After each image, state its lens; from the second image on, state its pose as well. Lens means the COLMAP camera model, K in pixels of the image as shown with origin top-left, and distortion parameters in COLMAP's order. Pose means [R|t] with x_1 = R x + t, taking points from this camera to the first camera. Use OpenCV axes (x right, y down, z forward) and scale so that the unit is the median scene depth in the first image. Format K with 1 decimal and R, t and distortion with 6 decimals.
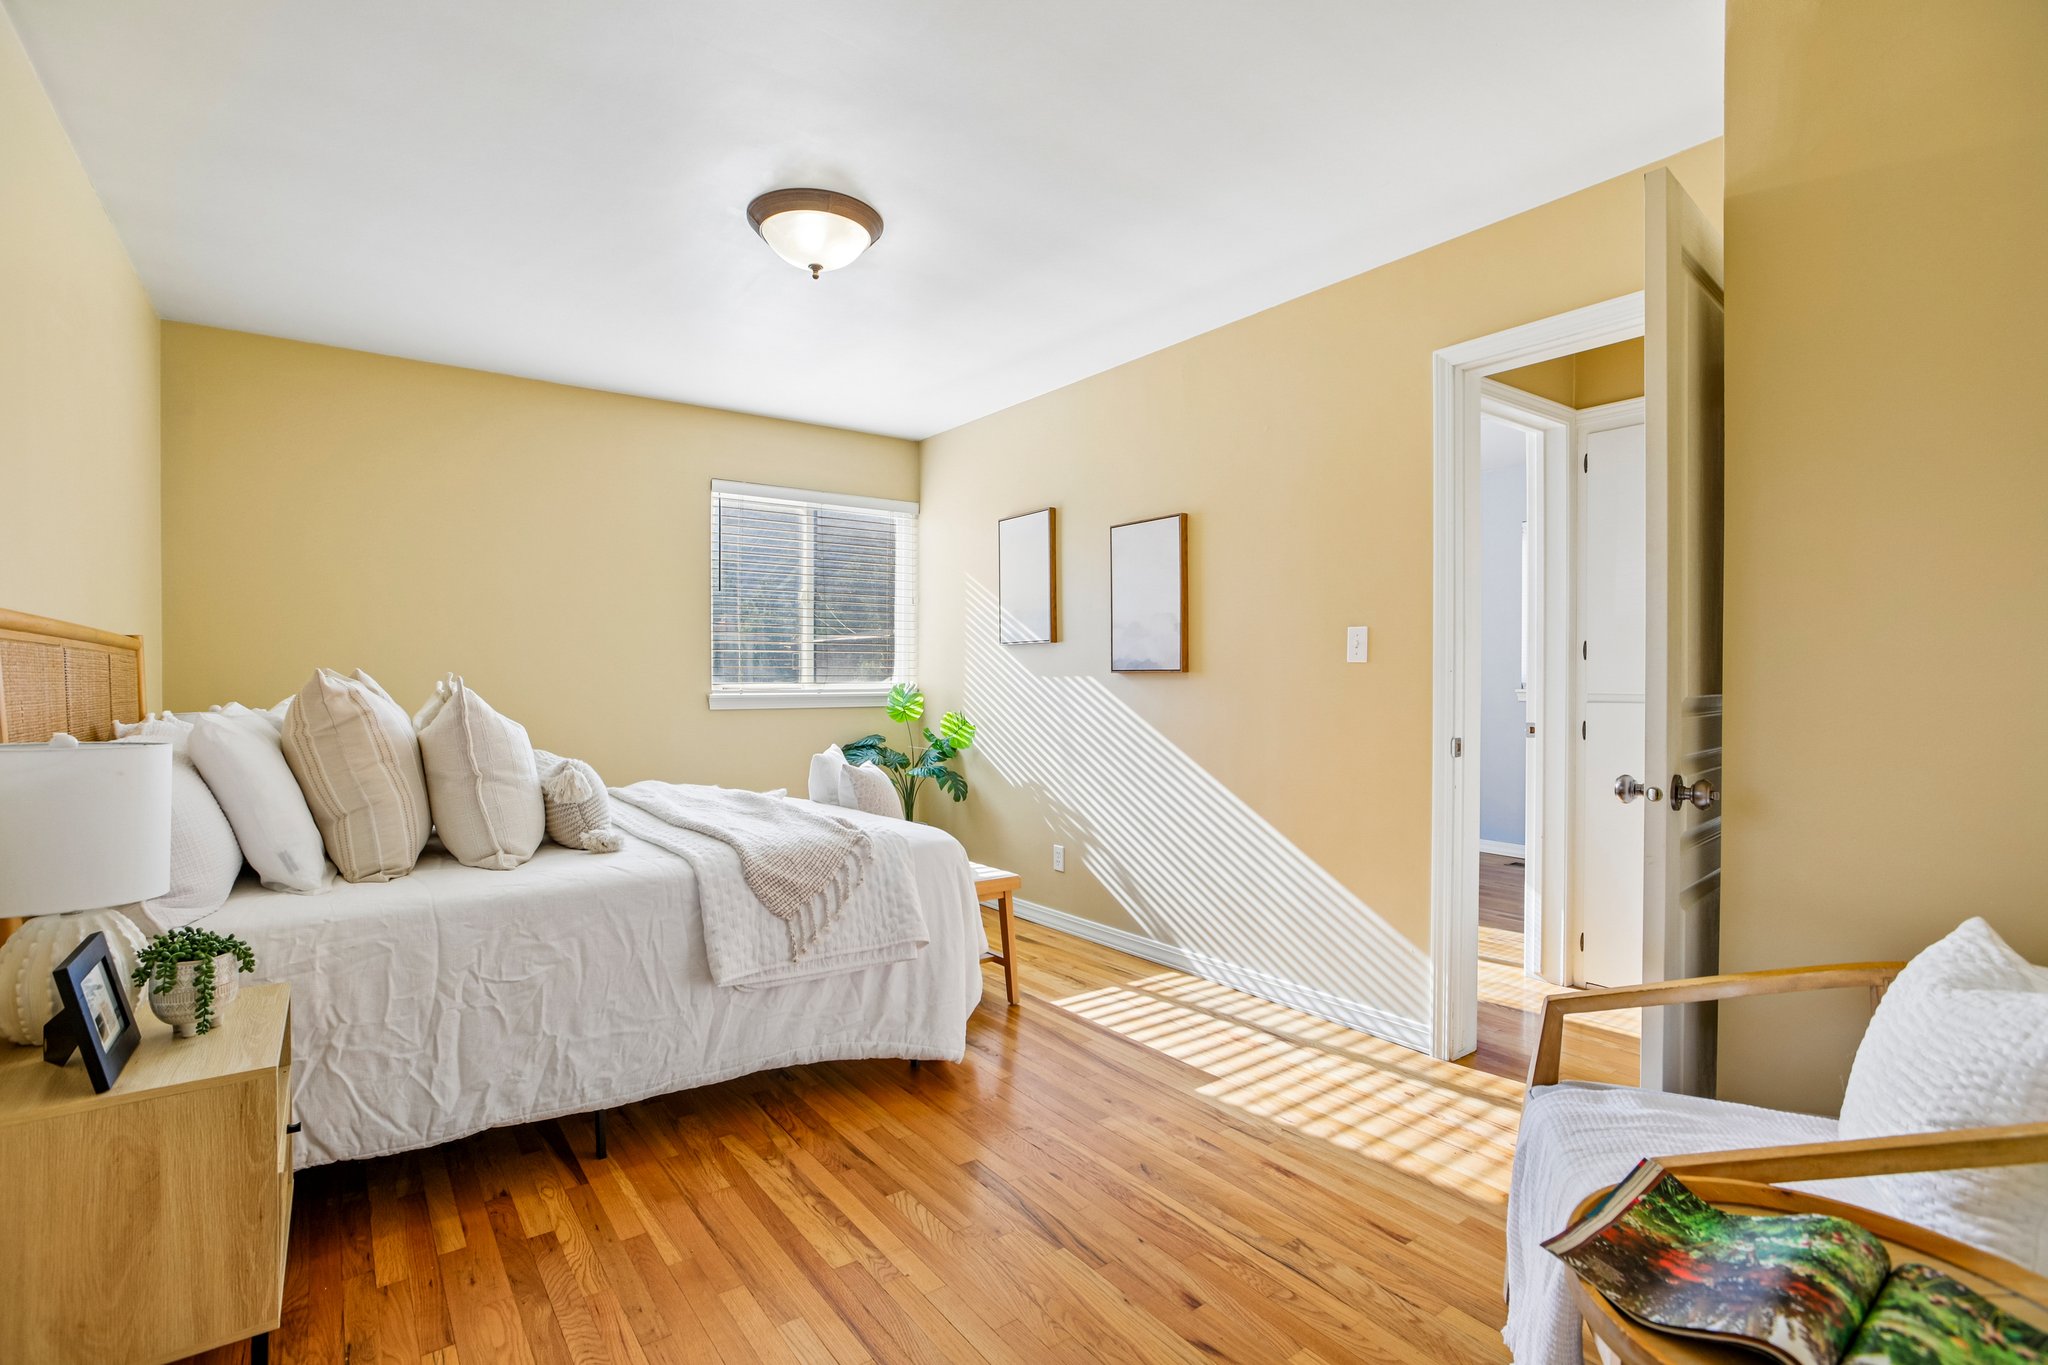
lens RADIAL K [[957.0, 0, 1022.0], [0, 957.0, 688.2], [0, 0, 1]] dist [-0.050510, 0.018636]
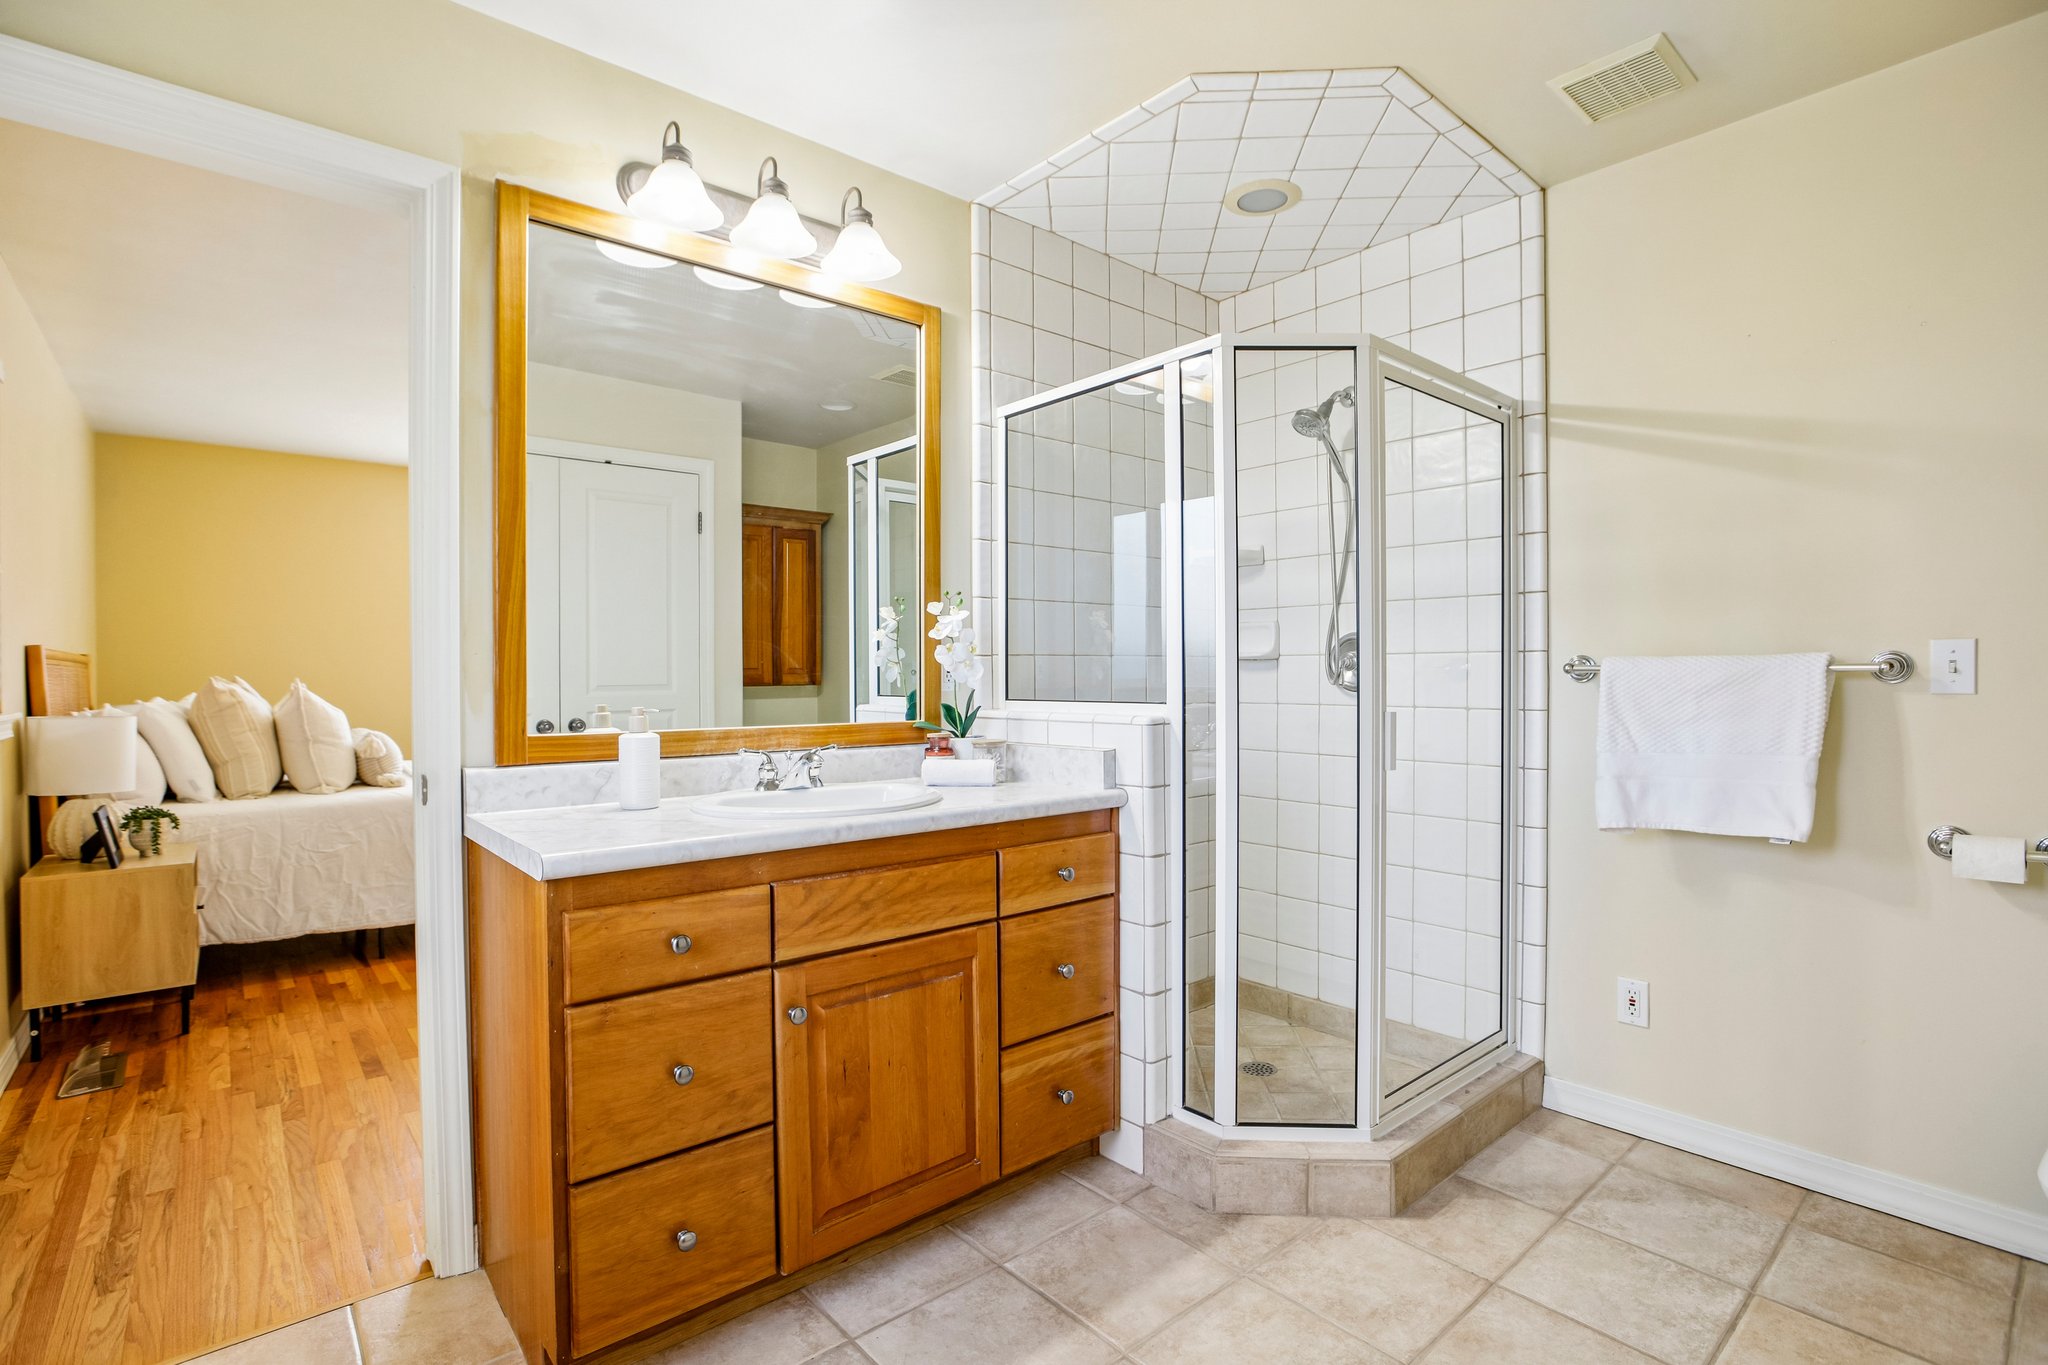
lens RADIAL K [[957.0, 0, 1022.0], [0, 957.0, 688.2], [0, 0, 1]] dist [-0.050510, 0.018636]
pose [[0.997145, 0.000754, 0.075508, 0.660431], [-0.001631, 0.999932, 0.011548, -0.025692], [-0.075494, -0.011638, 0.997078, -0.892289]]
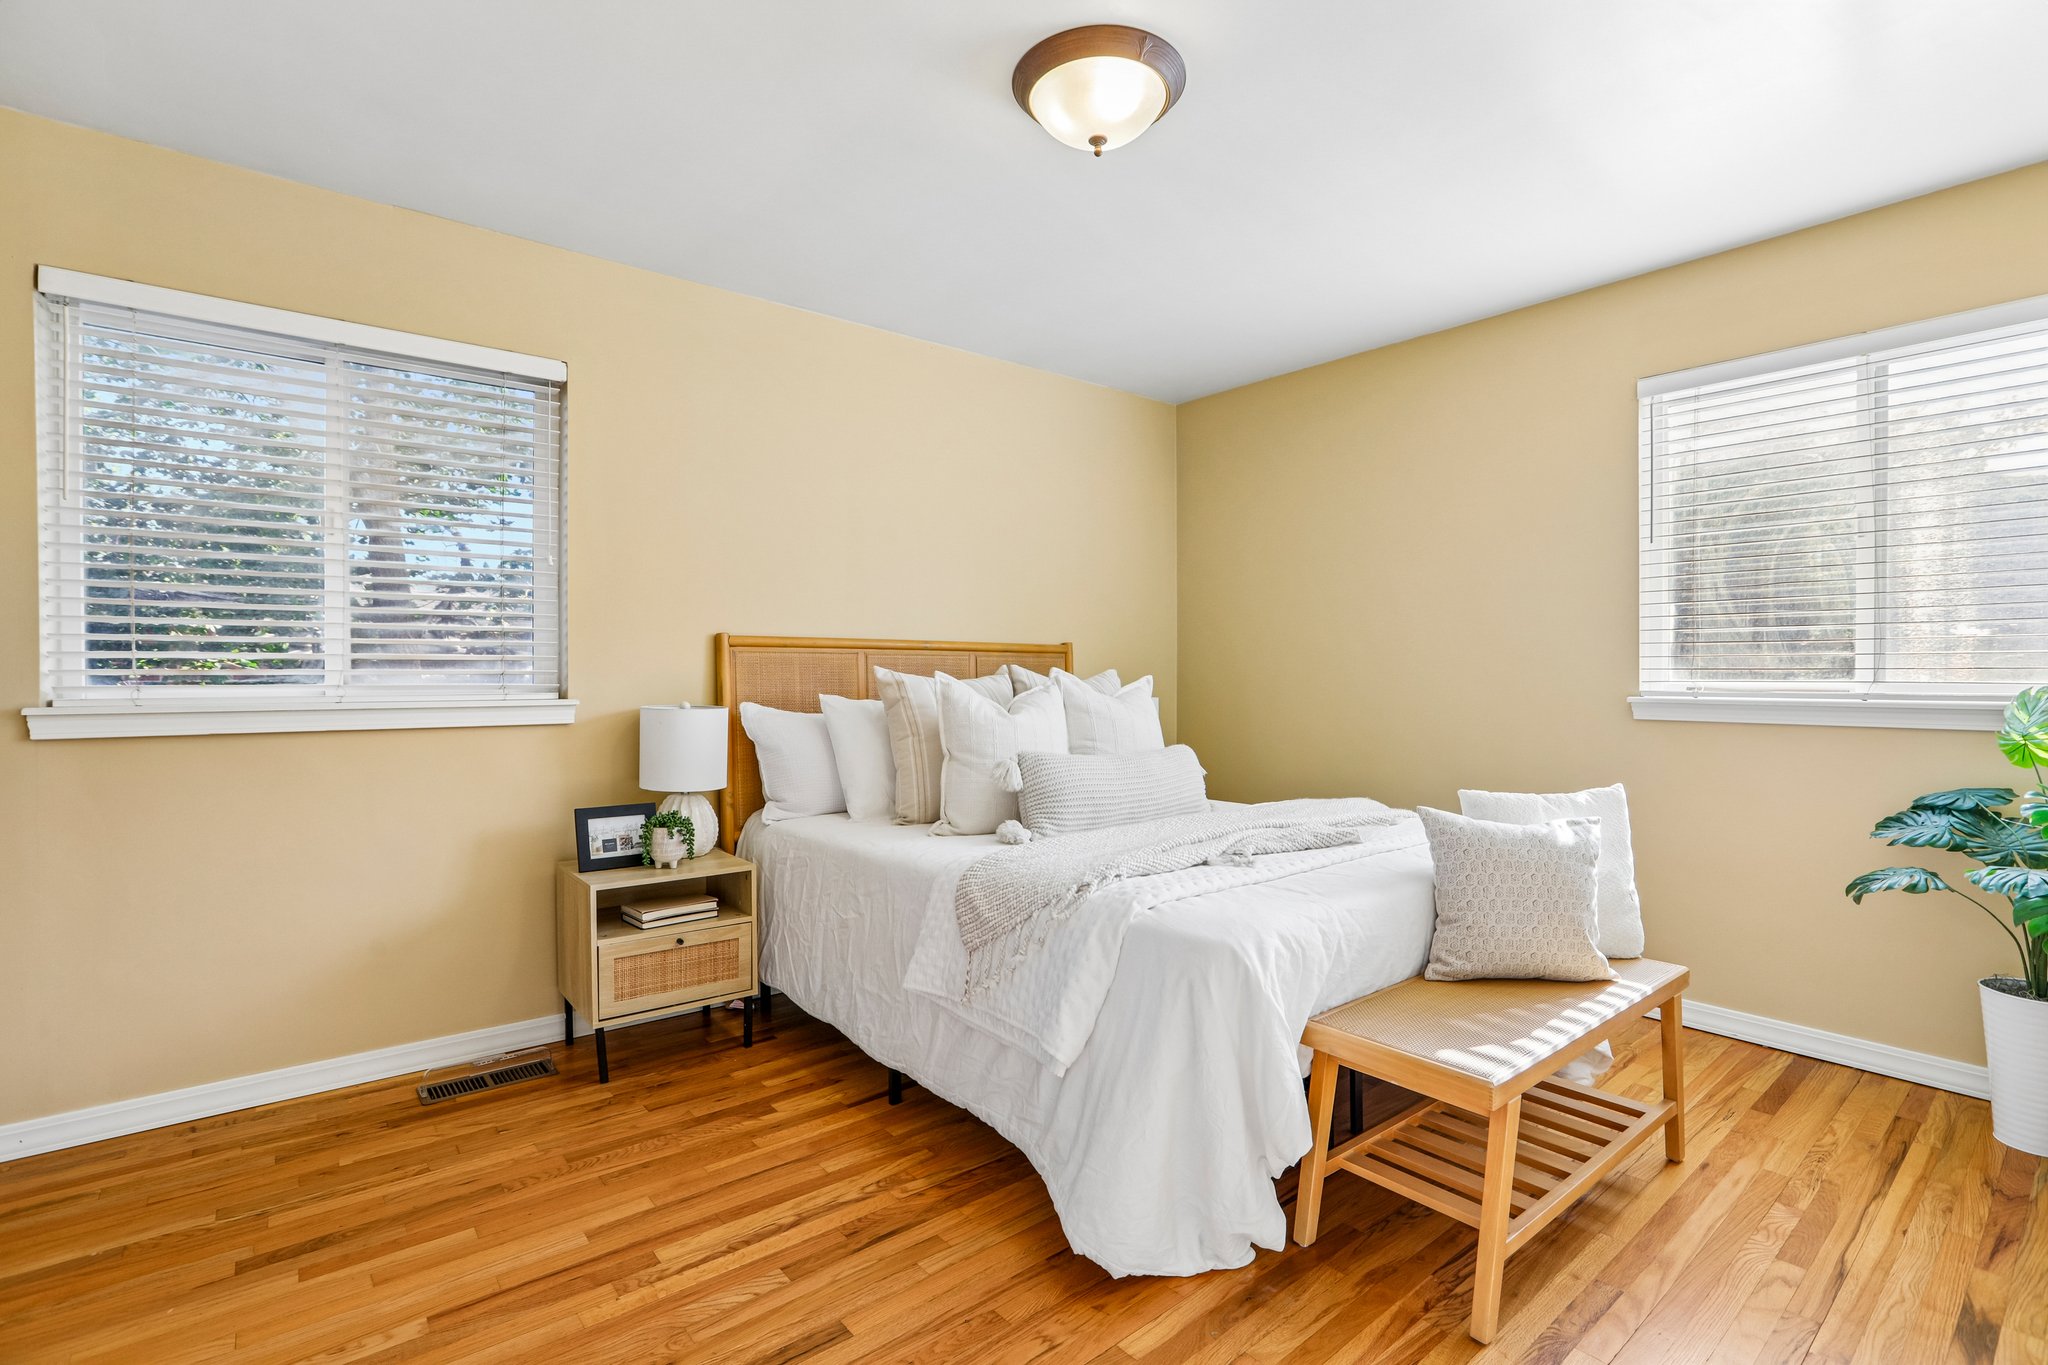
lens RADIAL K [[951.7, 0, 1020.2], [0, 951.7, 685.0], [0, 0, 1]] dist [-0.039296, 0.000199]
pose [[0.051582, 0.017510, -0.998515, 0.727864], [-0.008052, 0.999821, 0.017117, -0.019741], [0.998636, 0.007157, 0.051714, 1.180162]]
